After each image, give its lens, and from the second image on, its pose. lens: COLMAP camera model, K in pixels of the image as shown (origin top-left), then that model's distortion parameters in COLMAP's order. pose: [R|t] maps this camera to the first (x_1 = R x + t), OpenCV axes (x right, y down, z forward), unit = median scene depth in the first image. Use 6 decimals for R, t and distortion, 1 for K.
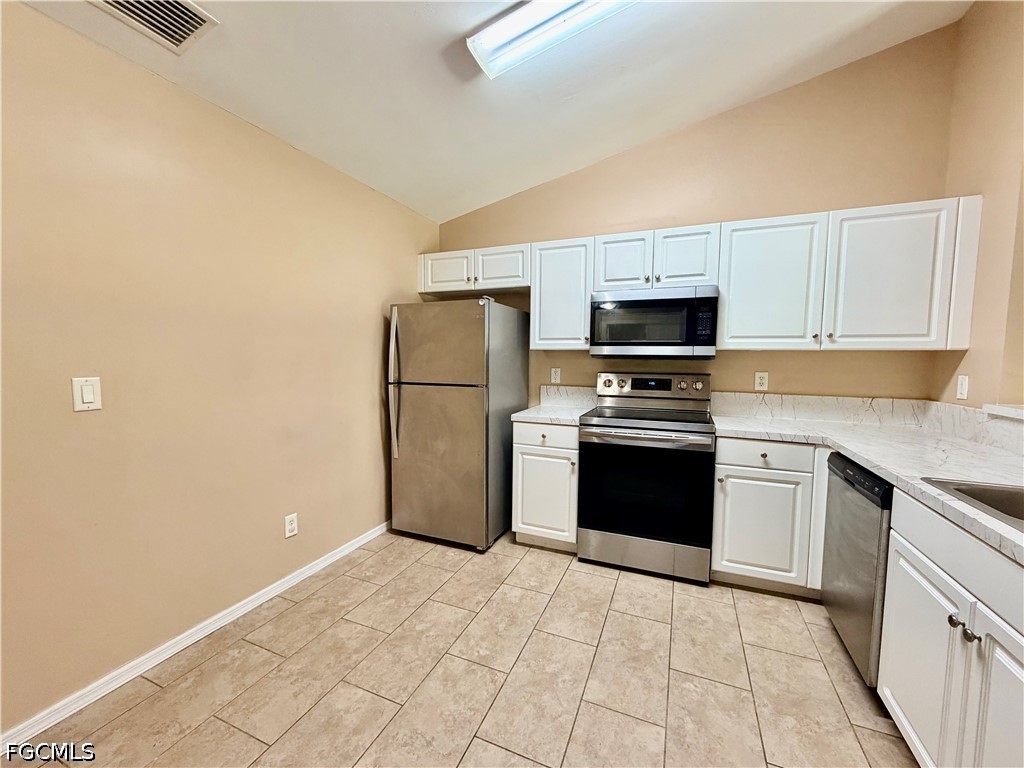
lens RADIAL K [[408.8, 0, 510.4], [0, 408.8, 386.0], [0, 0, 1]] dist [0.000142, -0.000040]
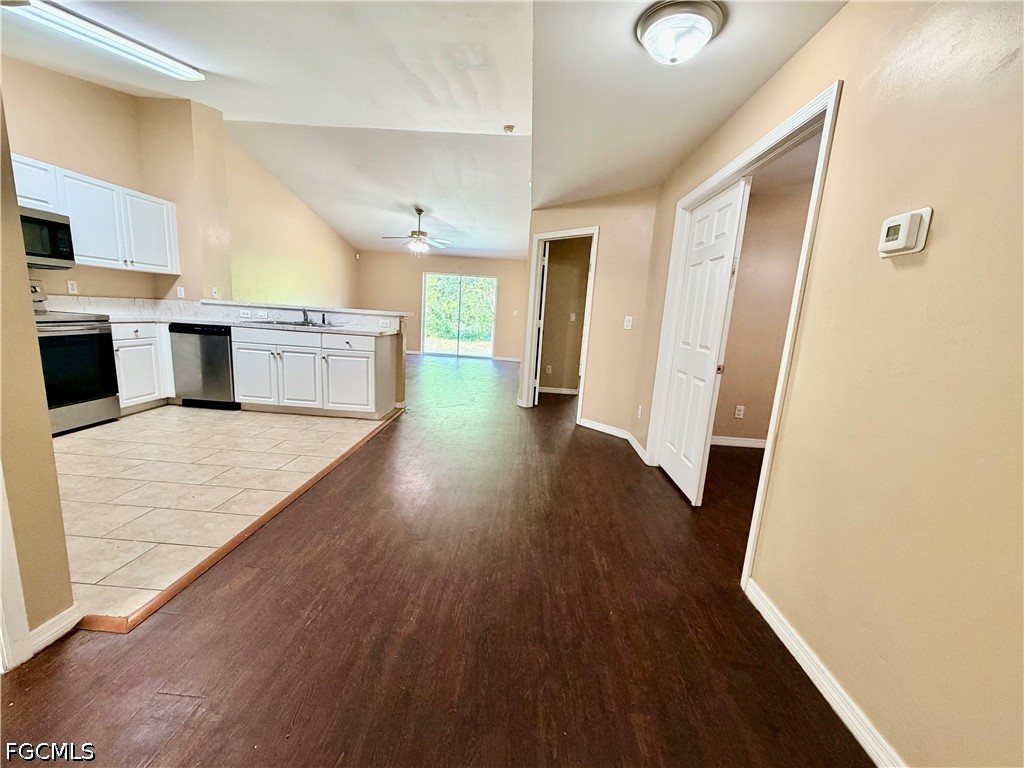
lens RADIAL K [[408.8, 0, 510.4], [0, 408.8, 386.0], [0, 0, 1]] dist [0.000142, -0.000040]
pose [[-0.348143, -0.197015, 0.916505, -1.430284], [0.002986, 0.977429, 0.211245, 0.031872], [-0.937437, 0.076280, -0.339696, 0.104777]]
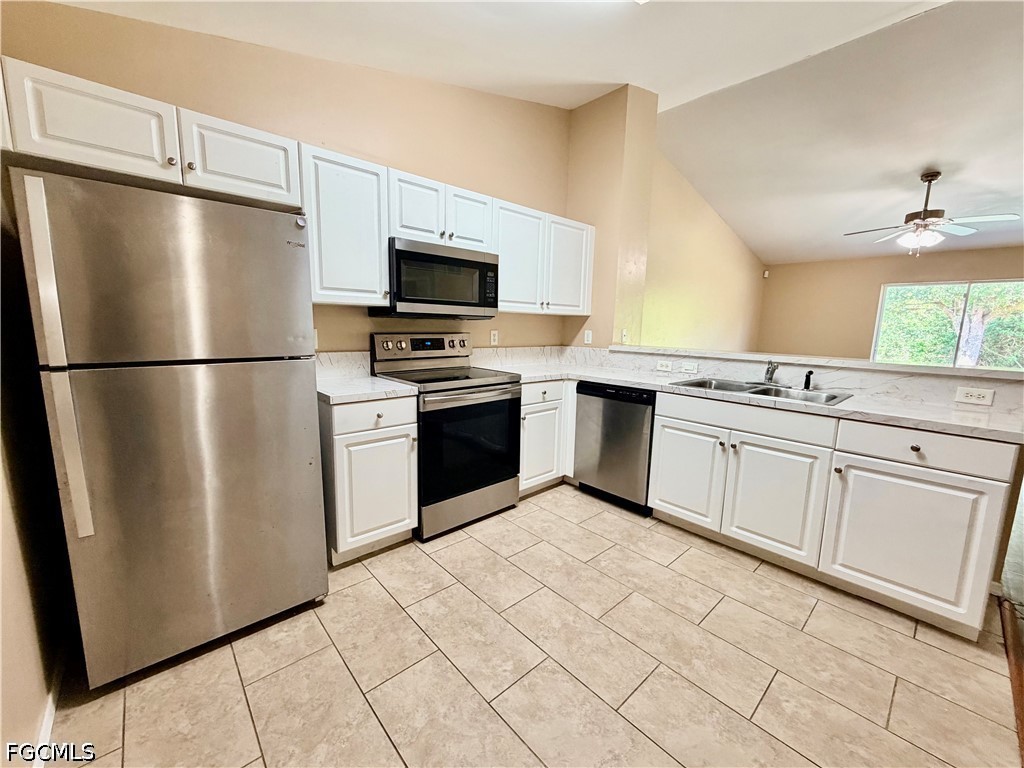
lens RADIAL K [[408.8, 0, 510.4], [0, 408.8, 386.0], [0, 0, 1]] dist [0.000142, -0.000040]
pose [[0.420426, -0.134907, 0.897242, -0.563602], [0.048403, 0.990811, 0.126295, -0.023369], [-0.906035, -0.009668, 0.423092, 0.485897]]
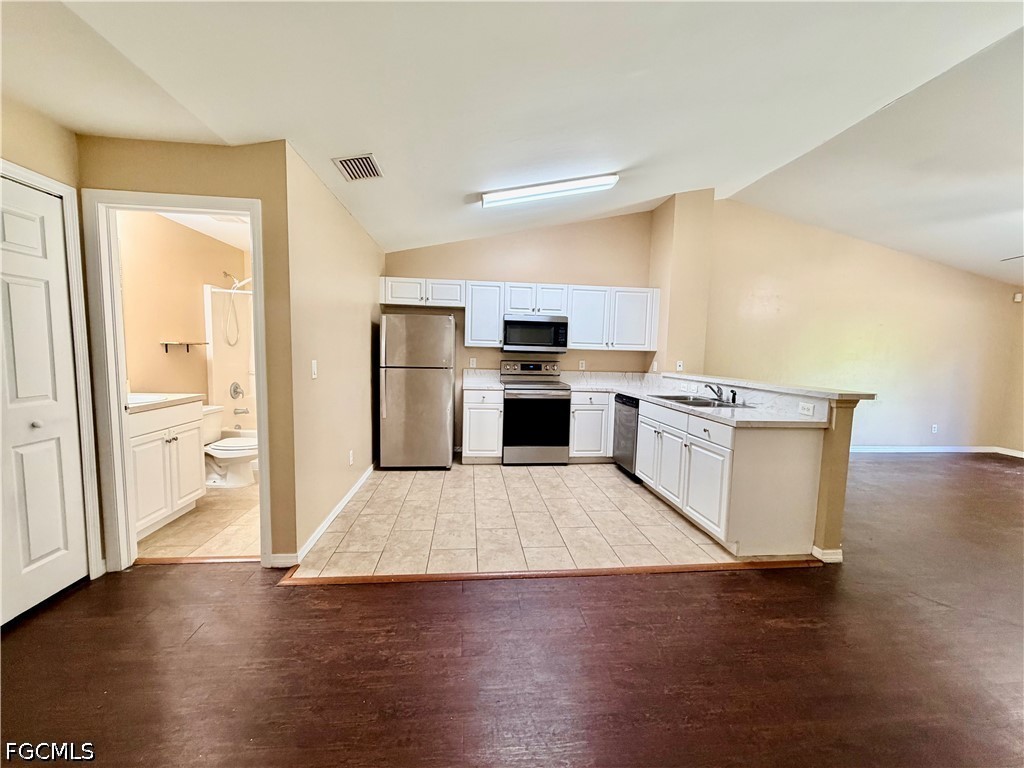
lens RADIAL K [[408.8, 0, 510.4], [0, 408.8, 386.0], [0, 0, 1]] dist [0.000142, -0.000040]
pose [[0.875283, -0.026769, 0.482870, -0.720720], [0.017089, 0.999555, 0.024436, 0.039195], [-0.483309, -0.013137, 0.875351, -0.624796]]
